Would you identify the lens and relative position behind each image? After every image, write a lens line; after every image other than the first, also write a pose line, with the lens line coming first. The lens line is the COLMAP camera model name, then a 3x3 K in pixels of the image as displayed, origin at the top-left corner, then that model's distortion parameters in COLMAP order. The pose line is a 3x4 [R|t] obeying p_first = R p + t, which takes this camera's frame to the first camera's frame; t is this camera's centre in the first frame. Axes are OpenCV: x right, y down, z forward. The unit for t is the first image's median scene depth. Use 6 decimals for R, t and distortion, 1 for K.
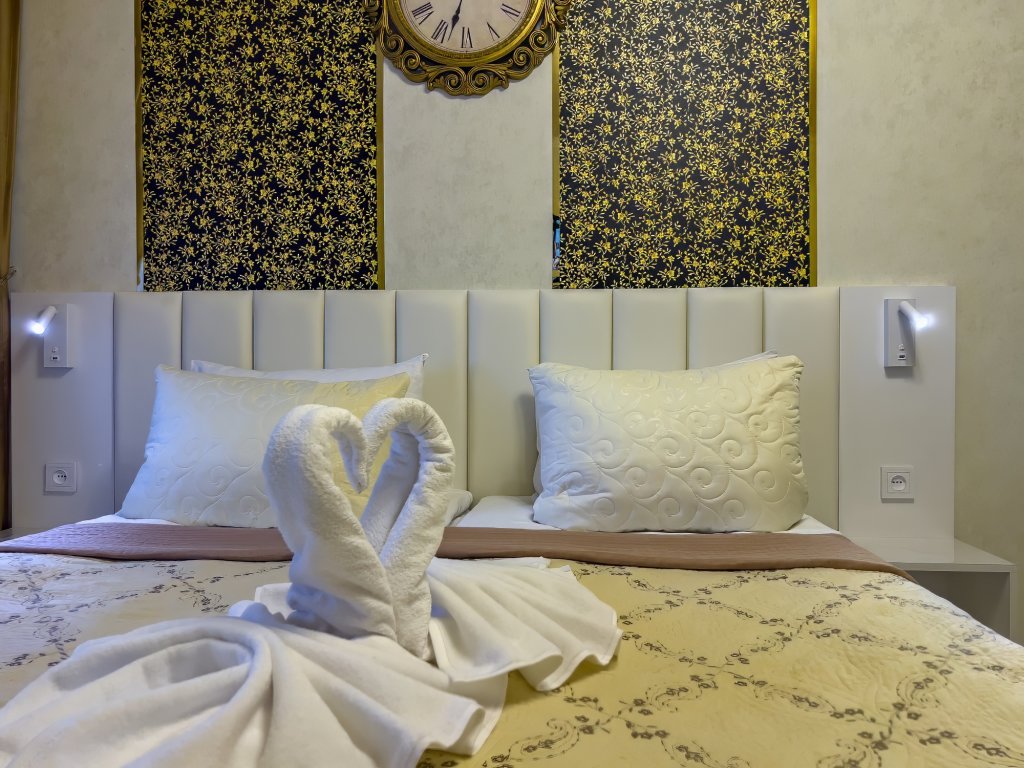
lens RADIAL K [[873.9, 0, 530.2], [0, 873.9, 351.0], [0, 0, 1]] dist [0.040236, -0.041198]
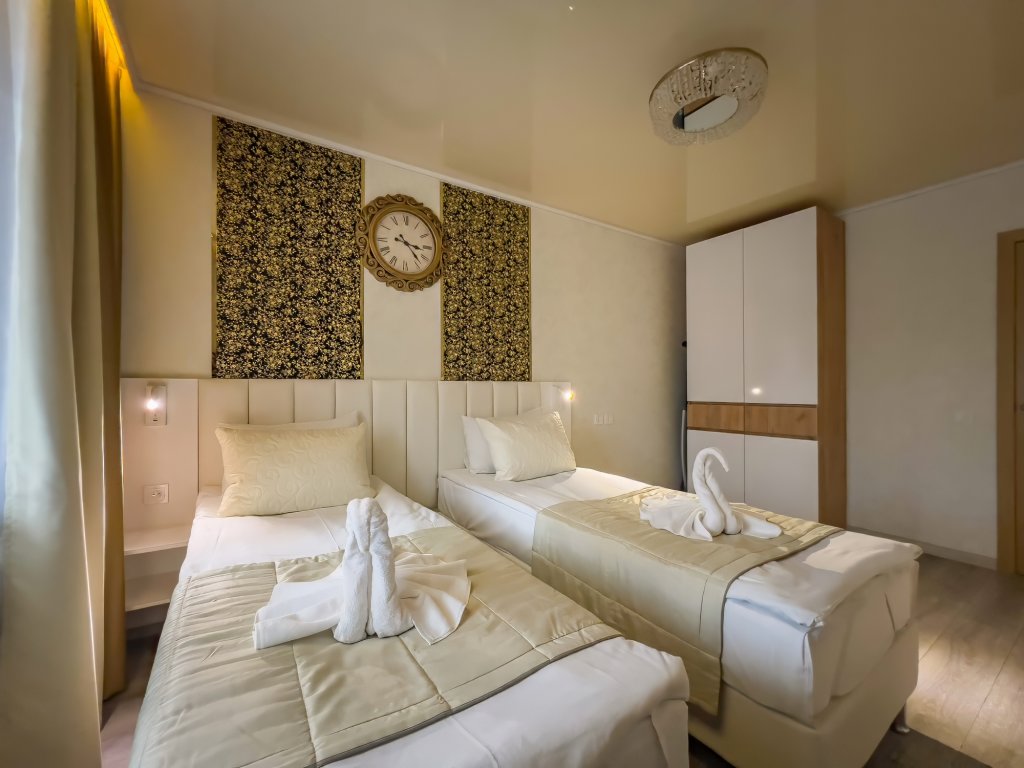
lens RADIAL K [[410.2, 0, 510.3], [0, 410.2, 396.5], [0, 0, 1]] dist [-0.000300, 0.000347]
pose [[0.802155, -0.008746, 0.597052, -0.472489], [0.027847, 0.999353, -0.022773, 0.000003], [-0.596467, 0.034894, 0.801879, 0.034937]]
